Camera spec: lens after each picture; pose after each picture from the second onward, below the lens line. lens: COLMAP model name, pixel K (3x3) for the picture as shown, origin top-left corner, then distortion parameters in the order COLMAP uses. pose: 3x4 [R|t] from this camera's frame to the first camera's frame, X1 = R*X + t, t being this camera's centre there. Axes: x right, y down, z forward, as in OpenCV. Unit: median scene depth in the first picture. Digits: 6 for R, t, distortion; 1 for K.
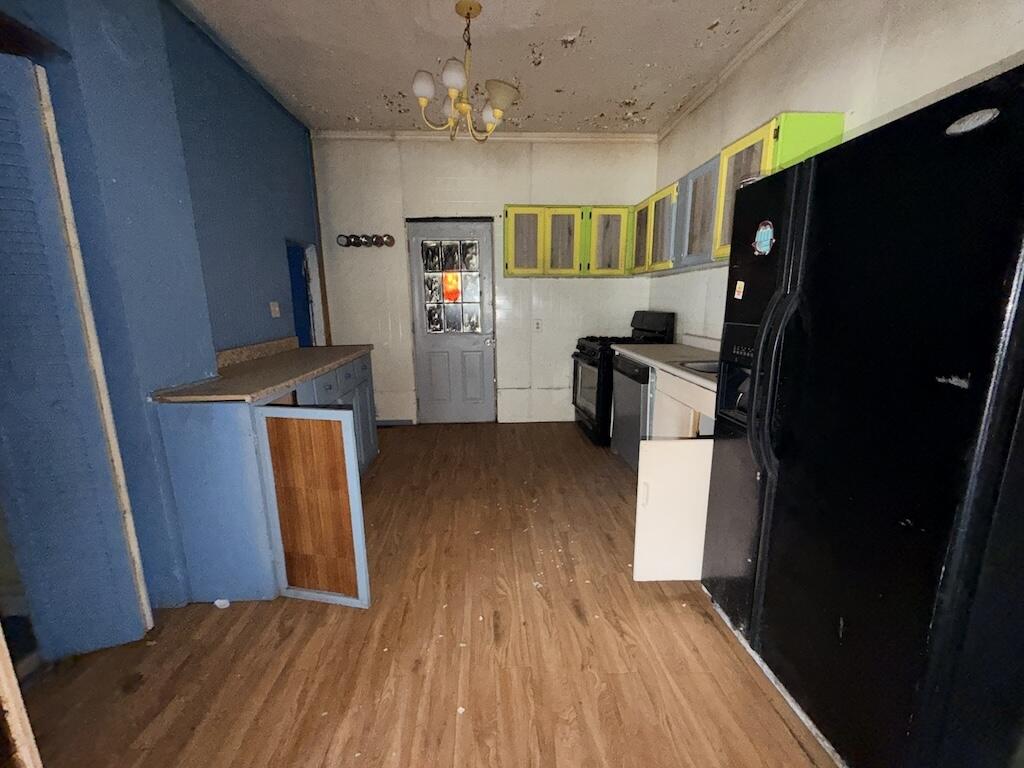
lens RADIAL K [[409.6, 0, 508.0], [0, 409.6, 379.4], [0, 0, 1]] dist [0.001158, 0.000034]
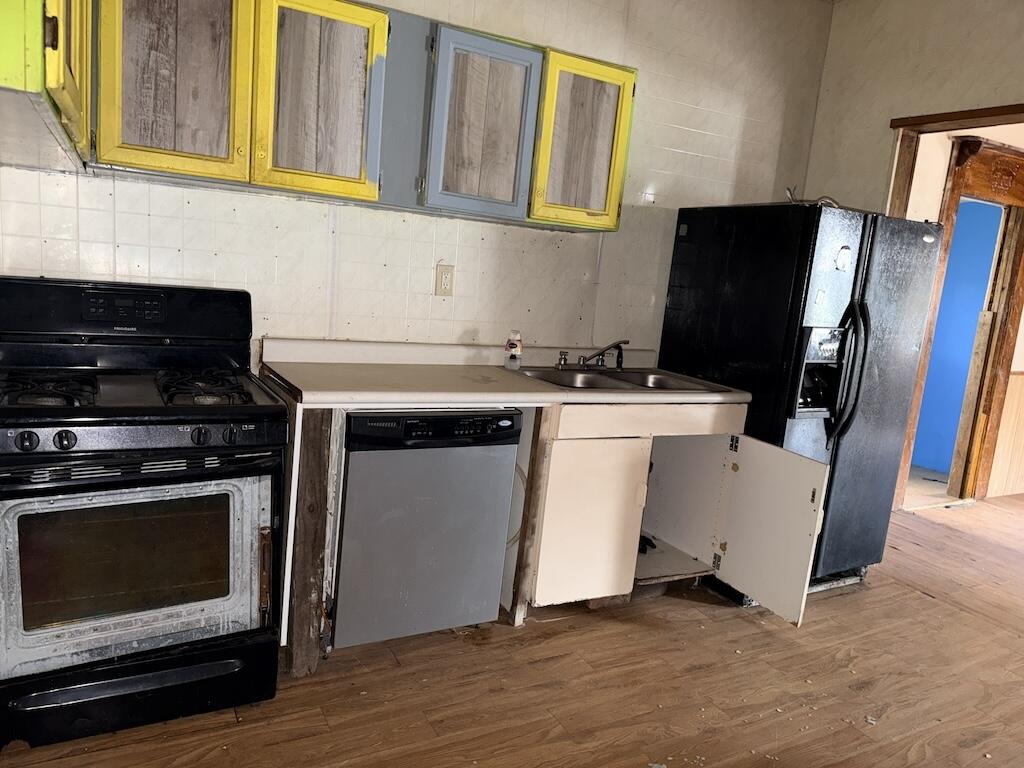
lens RADIAL K [[719.4, 0, 511.0], [0, 719.4, 389.1], [0, 0, 1]] dist [0.011260, -0.002574]
pose [[-0.416925, -0.189680, 0.888929, -0.461195], [0.082961, 0.965960, 0.245027, -0.280891], [-0.905147, 0.175904, -0.386997, 1.344055]]
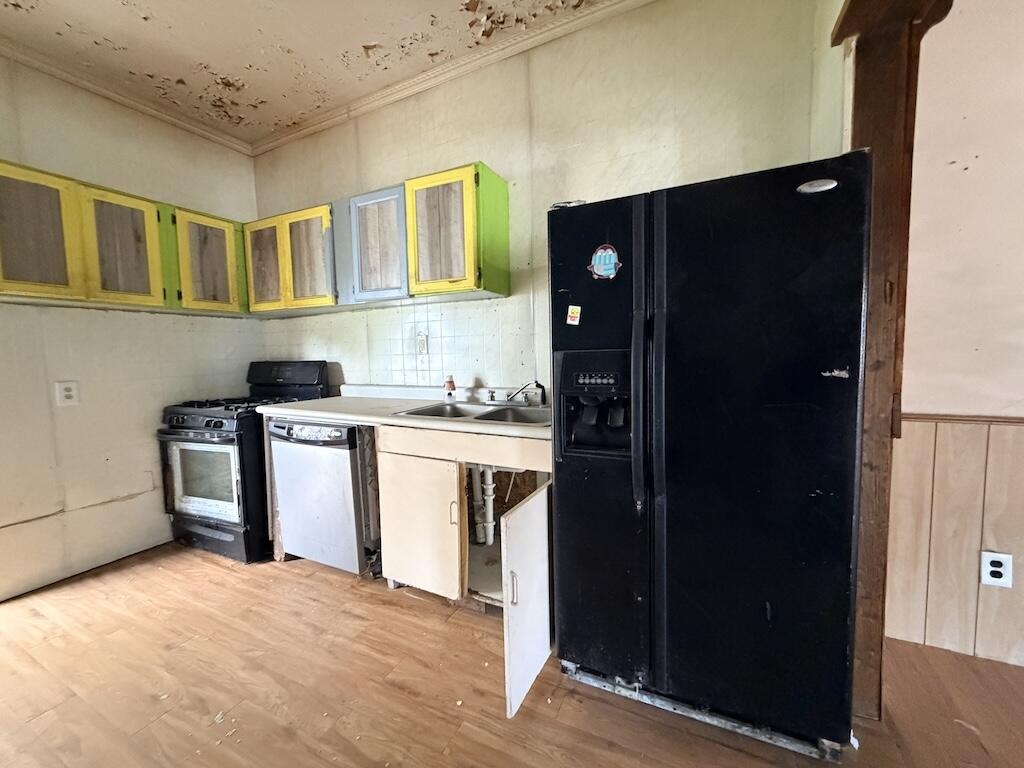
lens RADIAL K [[409.6, 0, 511.7], [0, 409.6, 381.8], [0, 0, 1]] dist [0.001158, 0.000034]
pose [[0.494724, -0.069763, 0.866245, -0.166678], [0.184108, 0.982562, -0.026016, -0.036809], [-0.849325, 0.172353, 0.498941, 0.352721]]
